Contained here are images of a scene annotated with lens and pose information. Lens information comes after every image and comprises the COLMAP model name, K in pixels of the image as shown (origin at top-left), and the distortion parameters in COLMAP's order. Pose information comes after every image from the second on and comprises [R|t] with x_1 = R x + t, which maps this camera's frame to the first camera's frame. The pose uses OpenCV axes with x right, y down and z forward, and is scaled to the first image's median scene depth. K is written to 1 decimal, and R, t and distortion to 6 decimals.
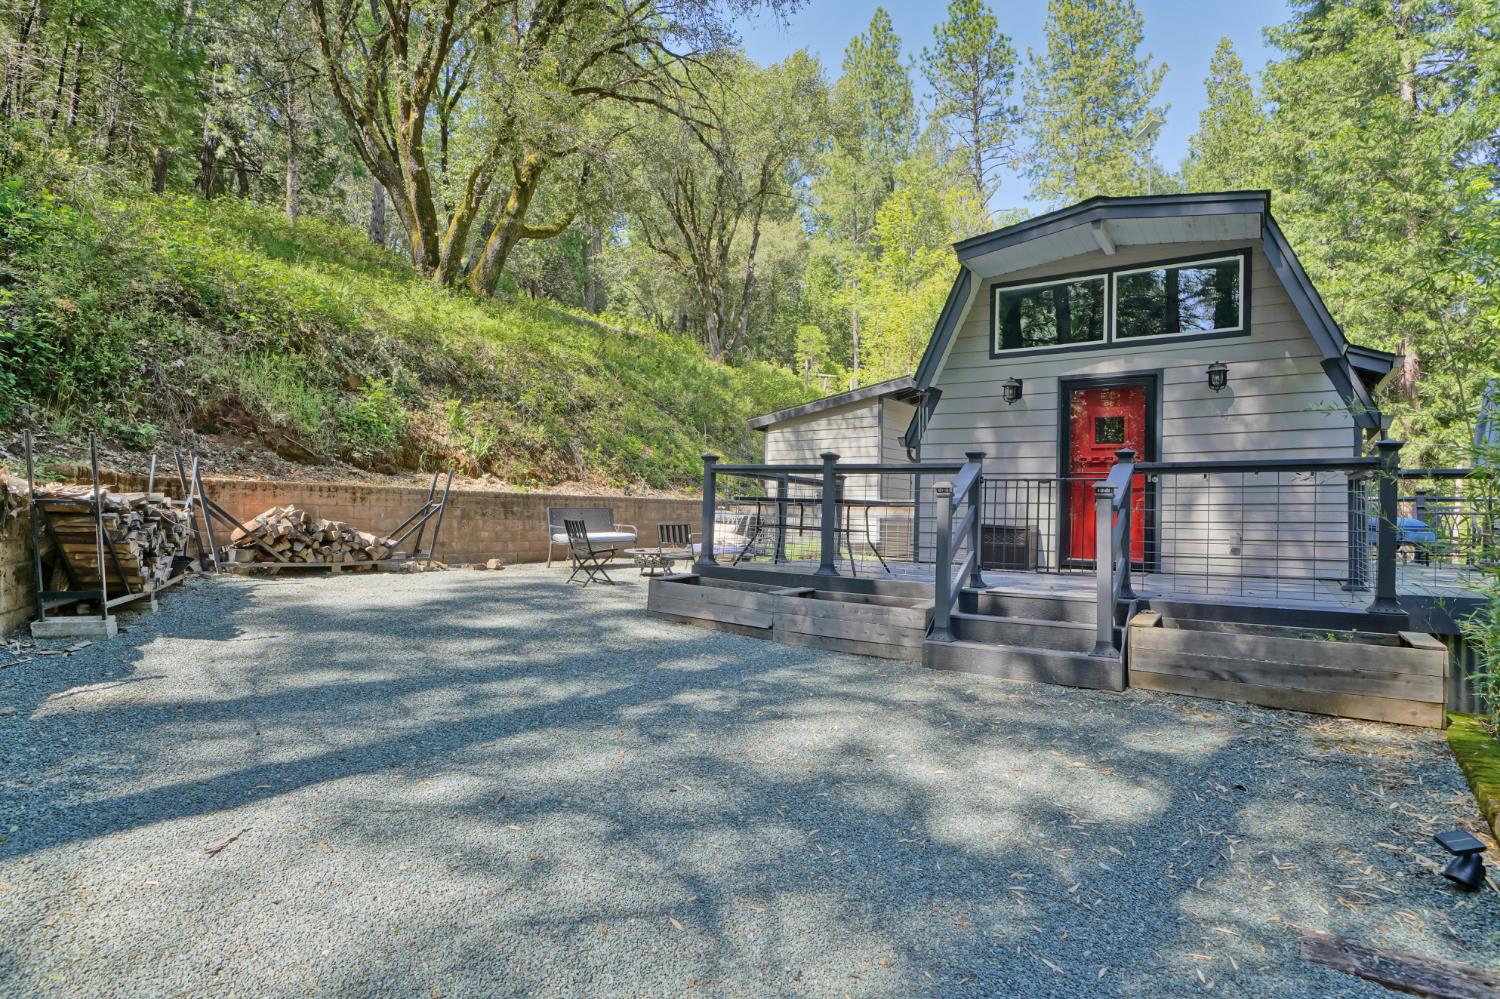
lens RADIAL K [[783.6, 0, 752.7], [0, 783.6, 492.6], [0, 0, 1]] dist [0.007083, 0.001823]
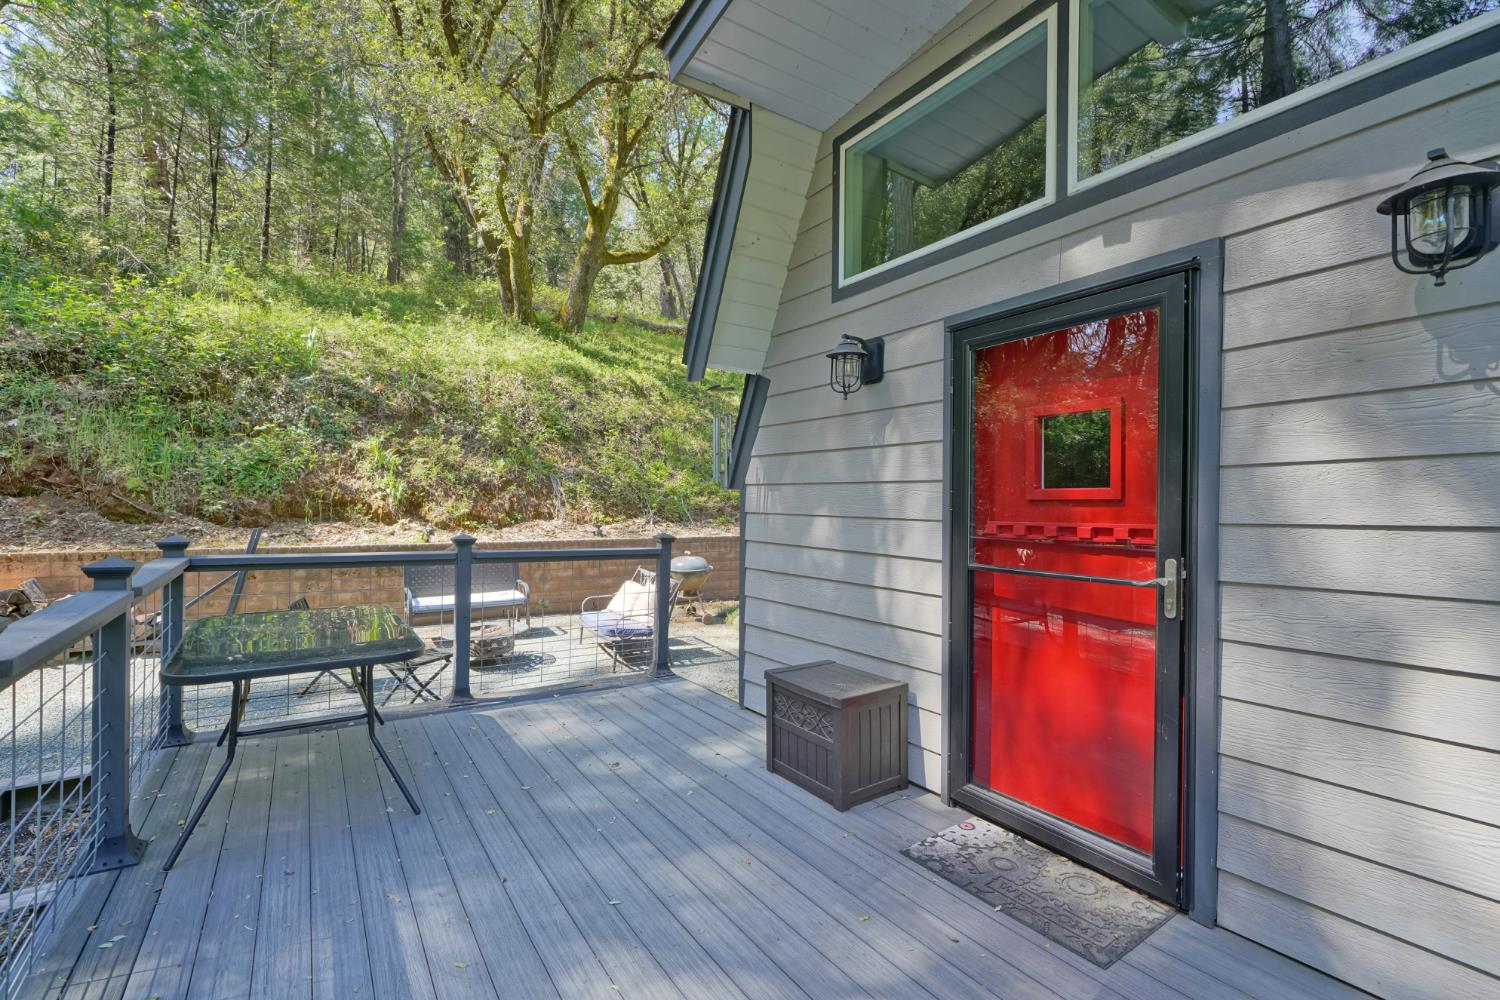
lens RADIAL K [[651.8, 0, 743.3], [0, 651.8, 500.2], [0, 0, 1]] dist [0.004067, 0.000345]
pose [[0.915120, -0.016395, -0.402849, 0.269027], [0.023170, 0.999660, 0.011950, -0.039177], [0.402516, -0.020270, 0.915188, 0.413228]]
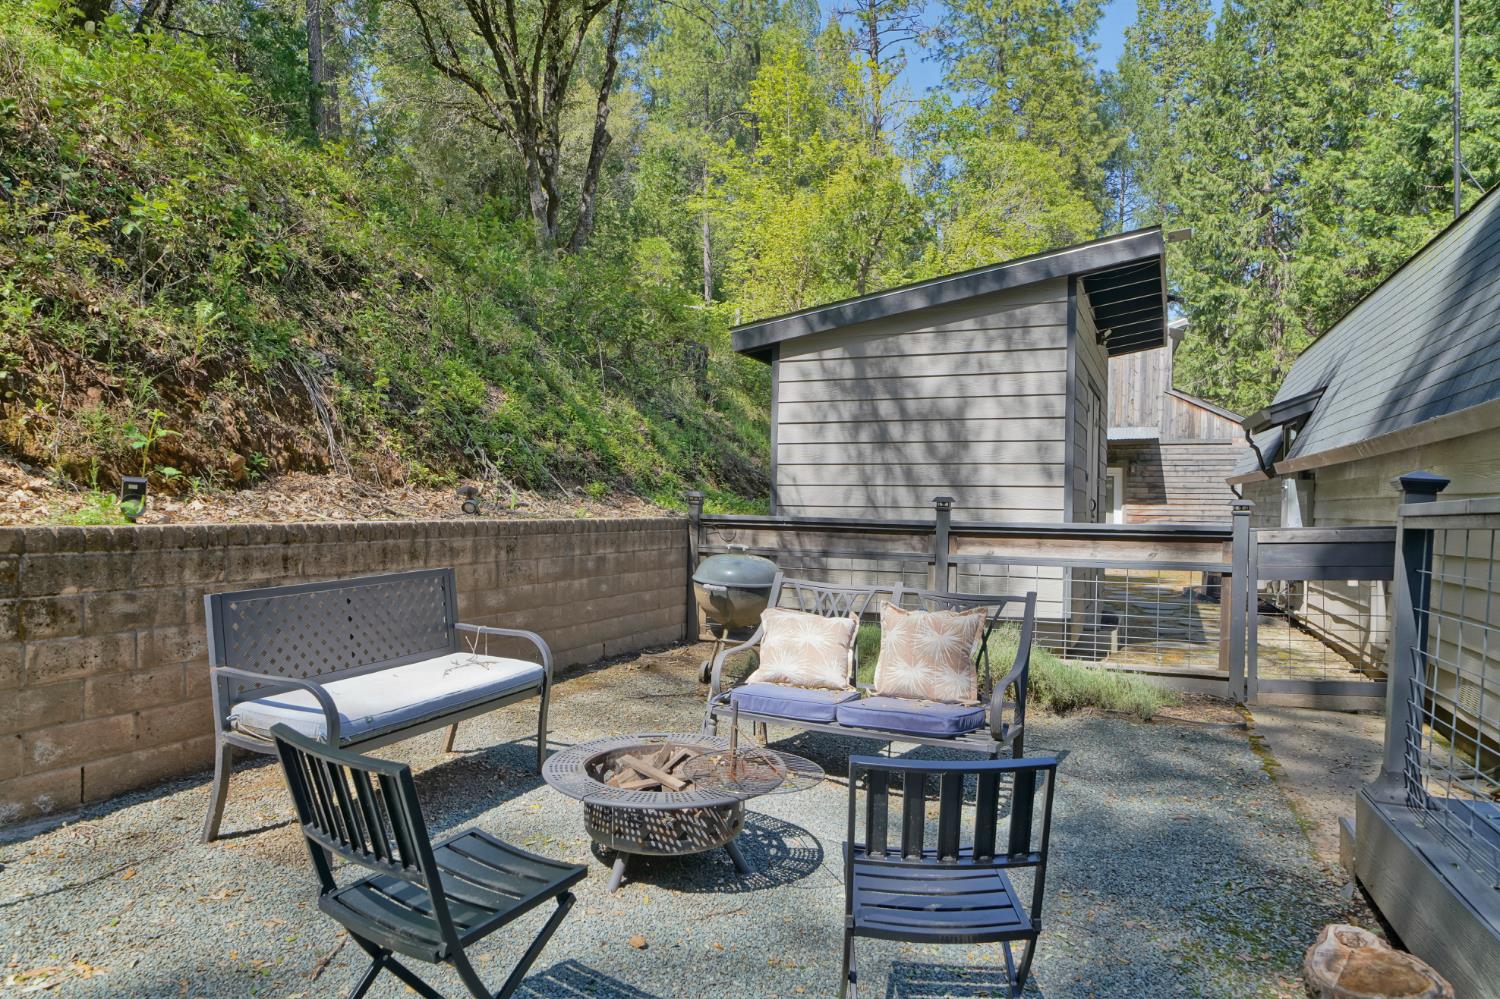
lens RADIAL K [[990.9, 0, 745.8], [0, 990.9, 502.5], [0, 0, 1]] dist [0.001745, -0.000262]
pose [[0.979771, 0.000932, 0.200118, -0.126407], [-0.007136, 0.999516, 0.030283, -0.015784], [-0.199993, -0.031098, 0.979304, 0.529612]]
